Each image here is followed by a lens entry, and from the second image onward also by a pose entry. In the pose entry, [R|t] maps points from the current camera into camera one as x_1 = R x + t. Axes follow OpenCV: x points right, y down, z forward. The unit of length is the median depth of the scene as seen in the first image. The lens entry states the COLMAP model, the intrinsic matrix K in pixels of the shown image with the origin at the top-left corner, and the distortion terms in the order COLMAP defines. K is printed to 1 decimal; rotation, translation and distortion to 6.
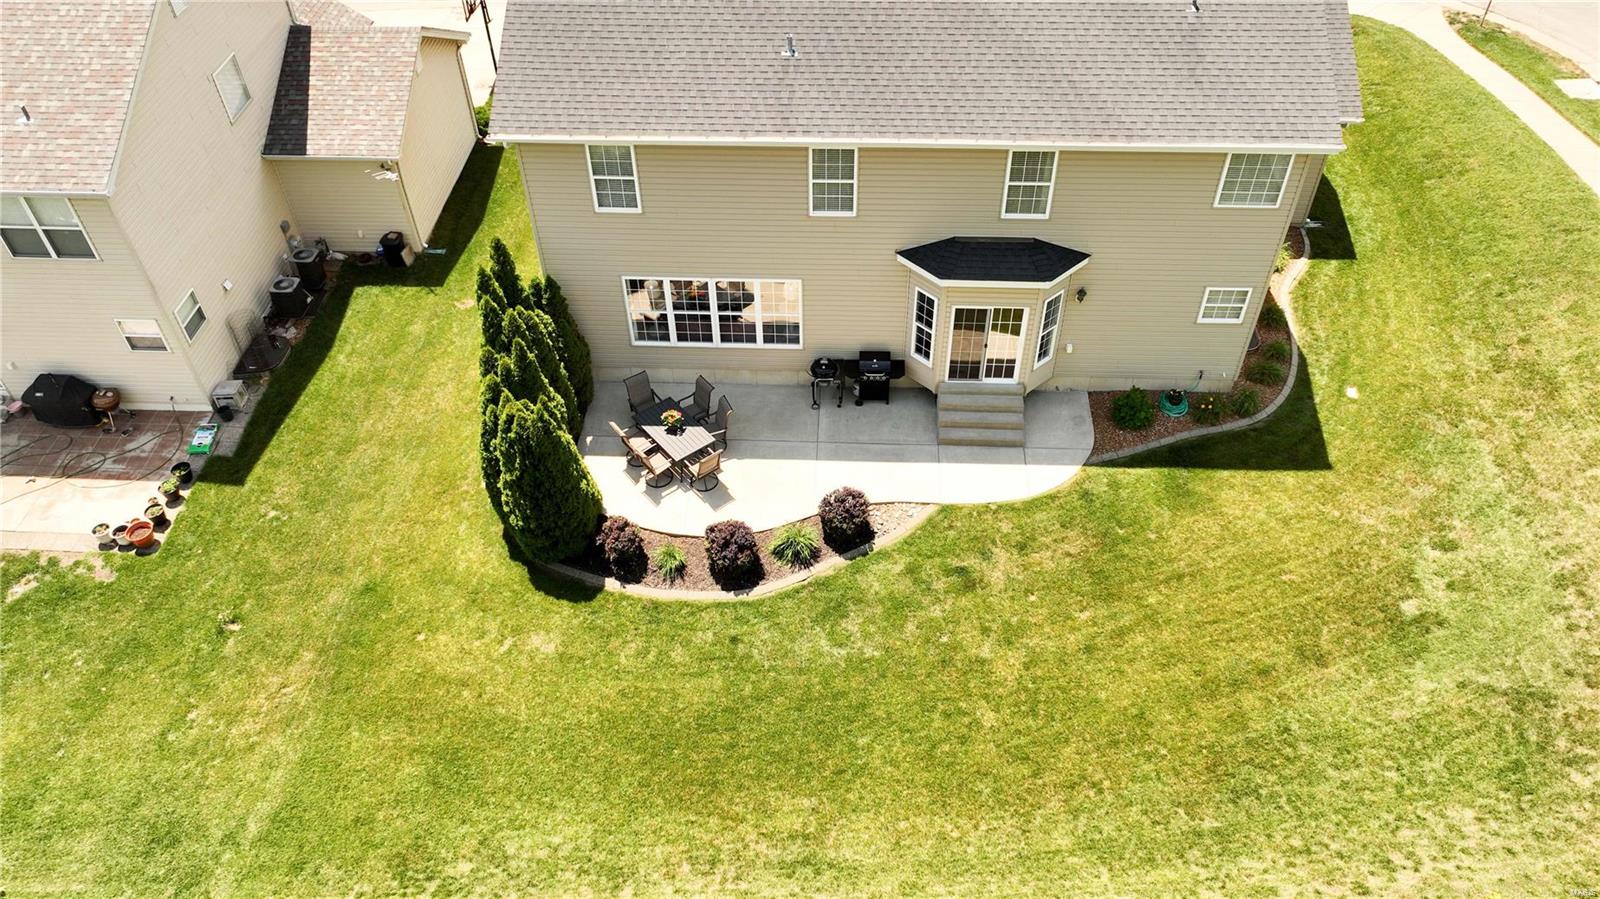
lens RADIAL K [[1173.7, 0, 800.0], [0, 1173.7, 449.5], [0, 0, 1]] dist [0.017619, 0.006316]
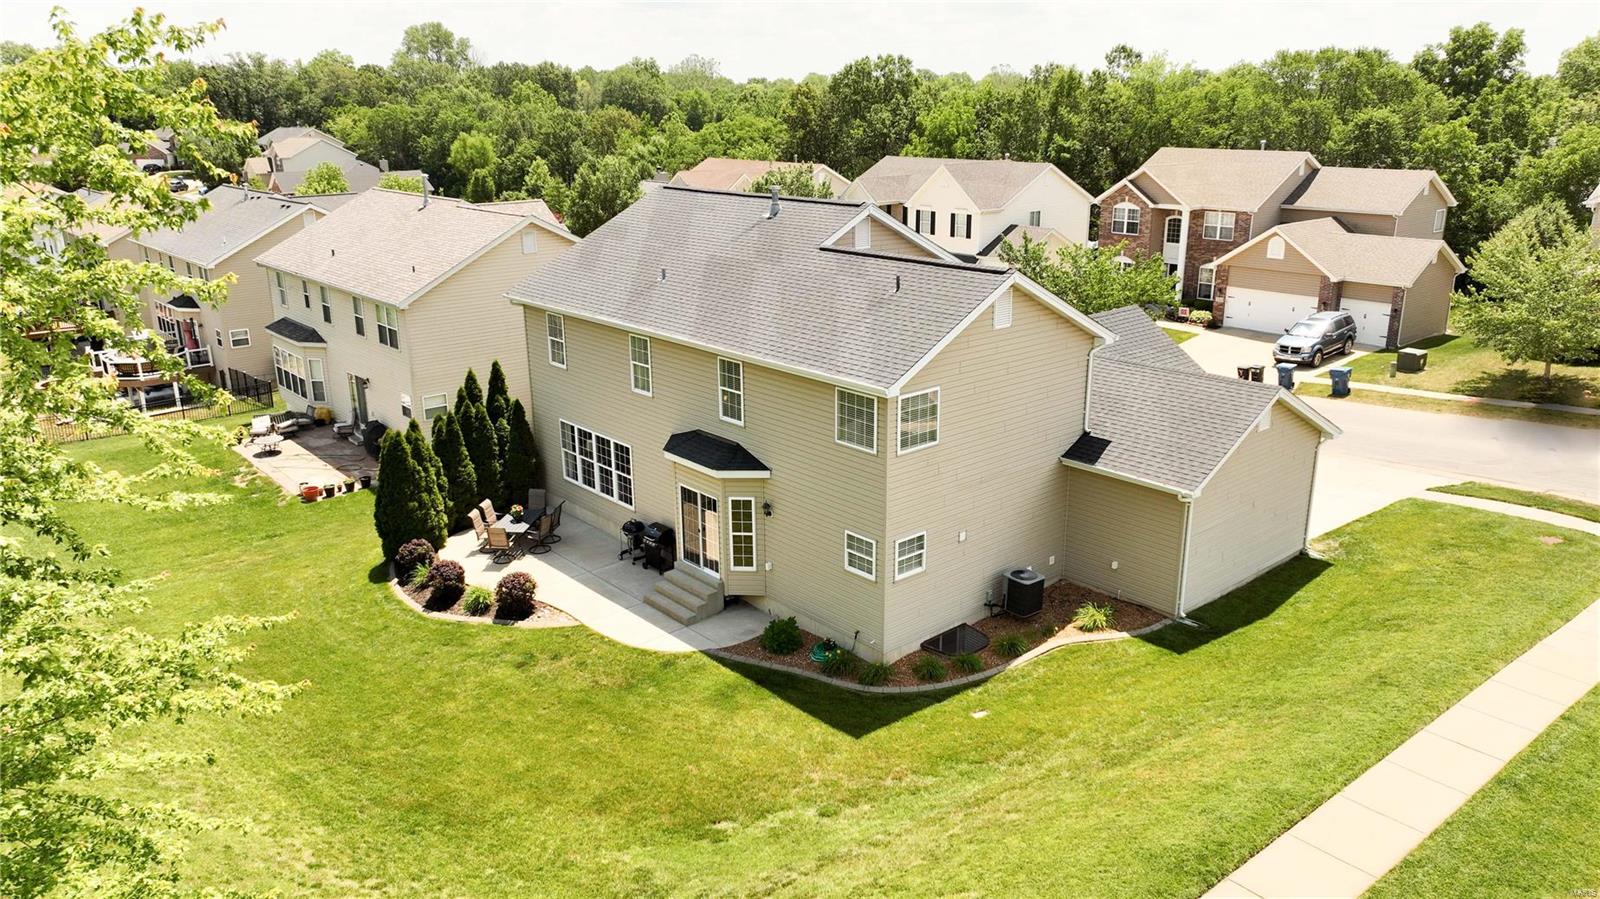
lens RADIAL K [[1173.7, 0, 800.0], [0, 1173.7, 449.5], [0, 0, 1]] dist [0.017619, 0.006316]
pose [[0.685299, 0.215208, -0.695738, 1.074258], [-0.505144, 0.828630, -0.241250, 0.078248], [0.524590, 0.516776, 0.676570, 0.246836]]
